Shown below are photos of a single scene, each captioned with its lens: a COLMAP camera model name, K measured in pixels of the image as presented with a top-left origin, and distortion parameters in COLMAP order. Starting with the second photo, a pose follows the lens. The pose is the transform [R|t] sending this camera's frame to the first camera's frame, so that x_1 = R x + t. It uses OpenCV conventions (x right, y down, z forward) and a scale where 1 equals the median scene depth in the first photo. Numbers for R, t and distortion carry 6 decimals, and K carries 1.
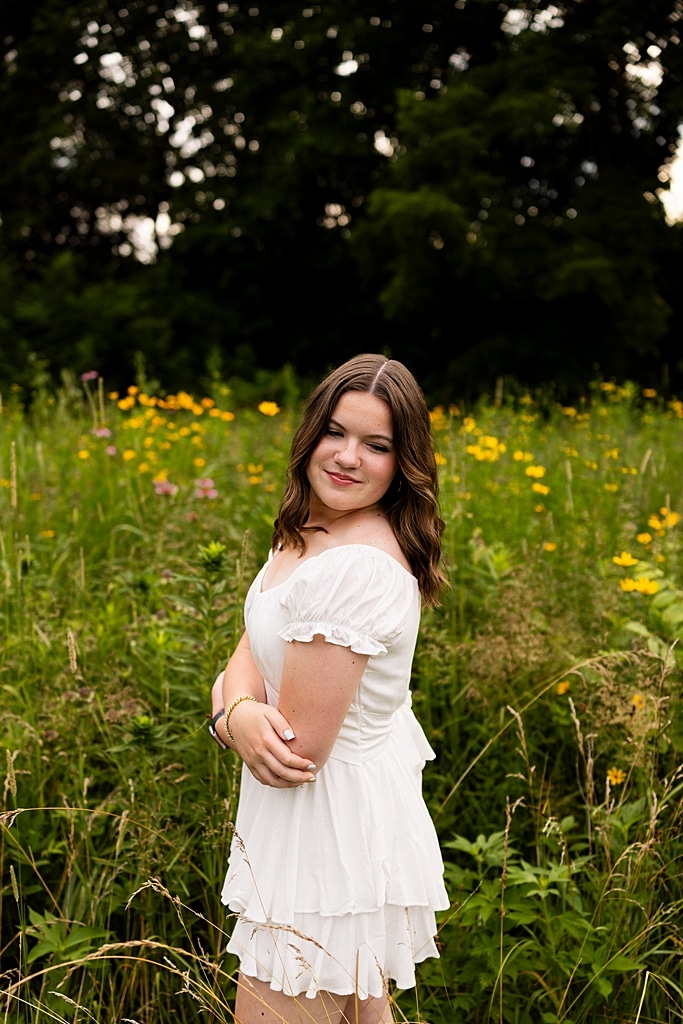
lens RADIAL K [[1015.1, 0, 339.5], [0, 1015.1, 481.1], [0, 0, 1]] dist [0.007652, 0.007665]
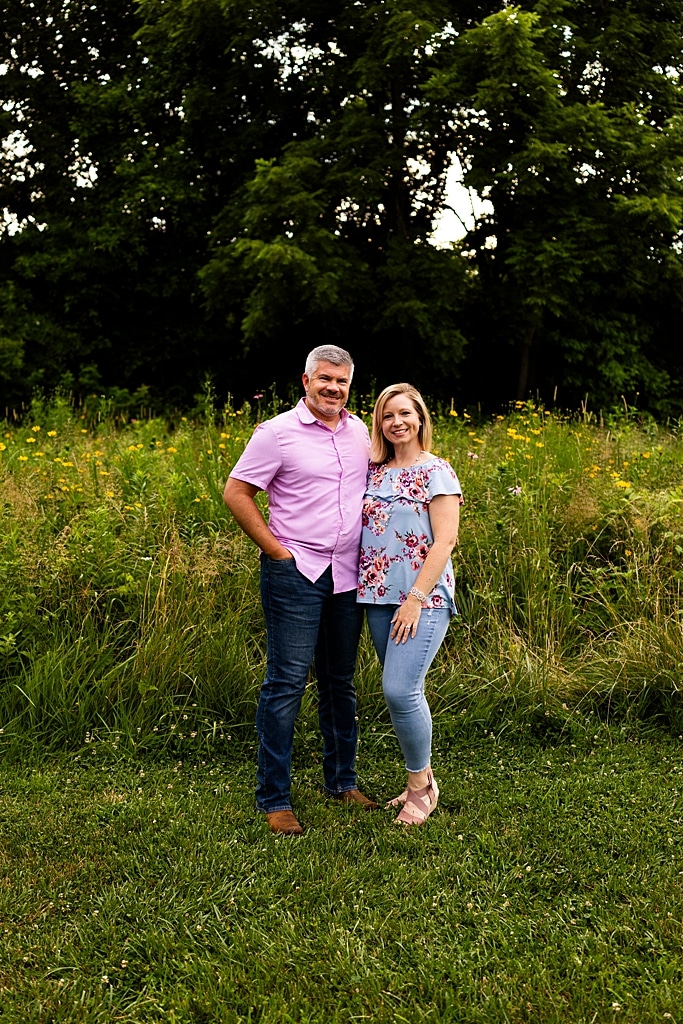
lens RADIAL K [[1038.2, 0, 322.6], [0, 1038.2, 502.7], [0, 0, 1]] dist [-0.019723, 0.020435]
pose [[0.967609, -0.023174, 0.251389, -0.182832], [0.021500, 0.999725, 0.009406, 0.018388], [-0.251537, -0.003696, 0.967840, -0.222003]]
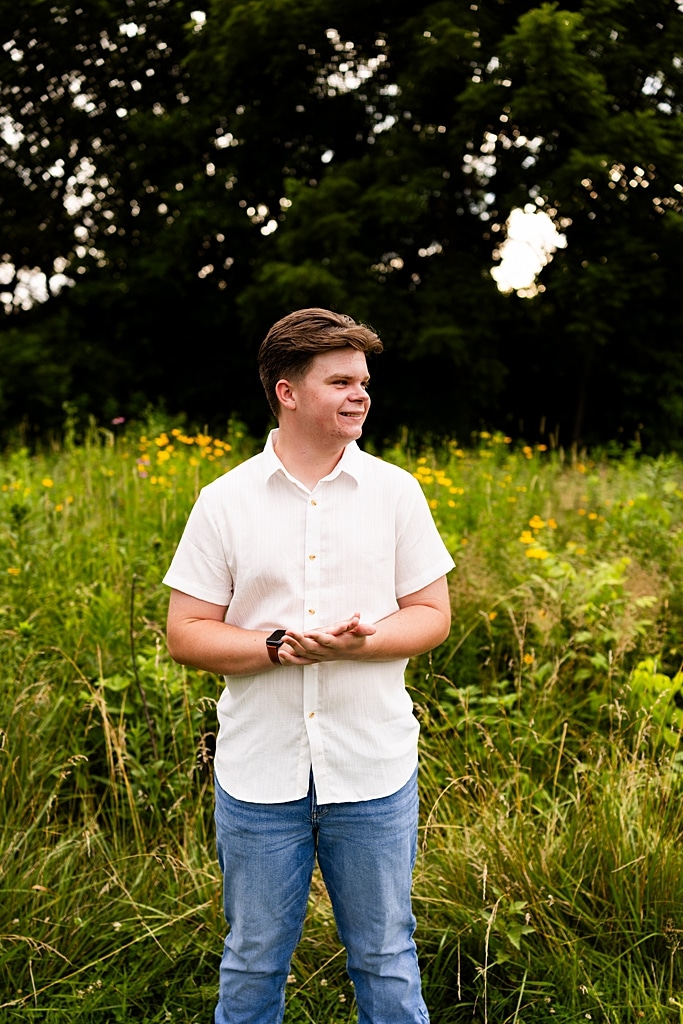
lens RADIAL K [[947.1, 0, 345.1], [0, 947.1, 513.3], [0, 0, 1]] dist [0.001383, -0.015671]
pose [[0.987083, 0.002589, 0.160187, -0.047823], [-0.001928, 0.999989, -0.004282, 0.007472], [-0.160197, 0.003918, 0.987077, -0.089531]]
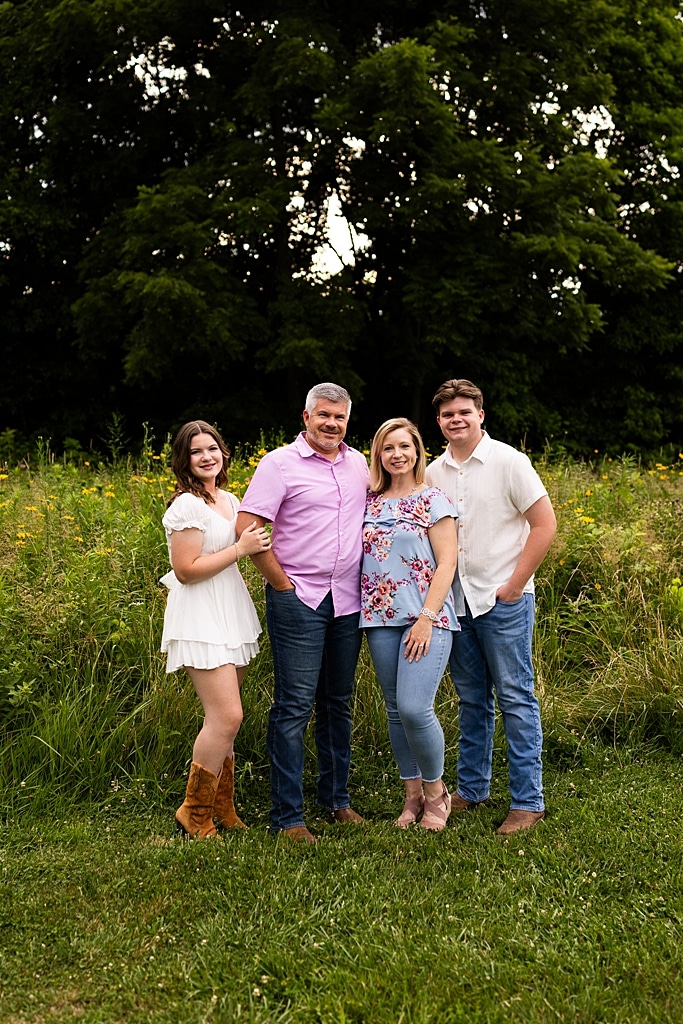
lens RADIAL K [[1124.8, 0, 366.2], [0, 1124.8, 509.0], [0, 0, 1]] dist [0.010475, -0.036899]
pose [[0.910693, -0.029259, 0.412047, -0.232654], [0.044251, 0.998659, -0.026888, 0.021363], [-0.410708, 0.042720, 0.910766, -0.229630]]
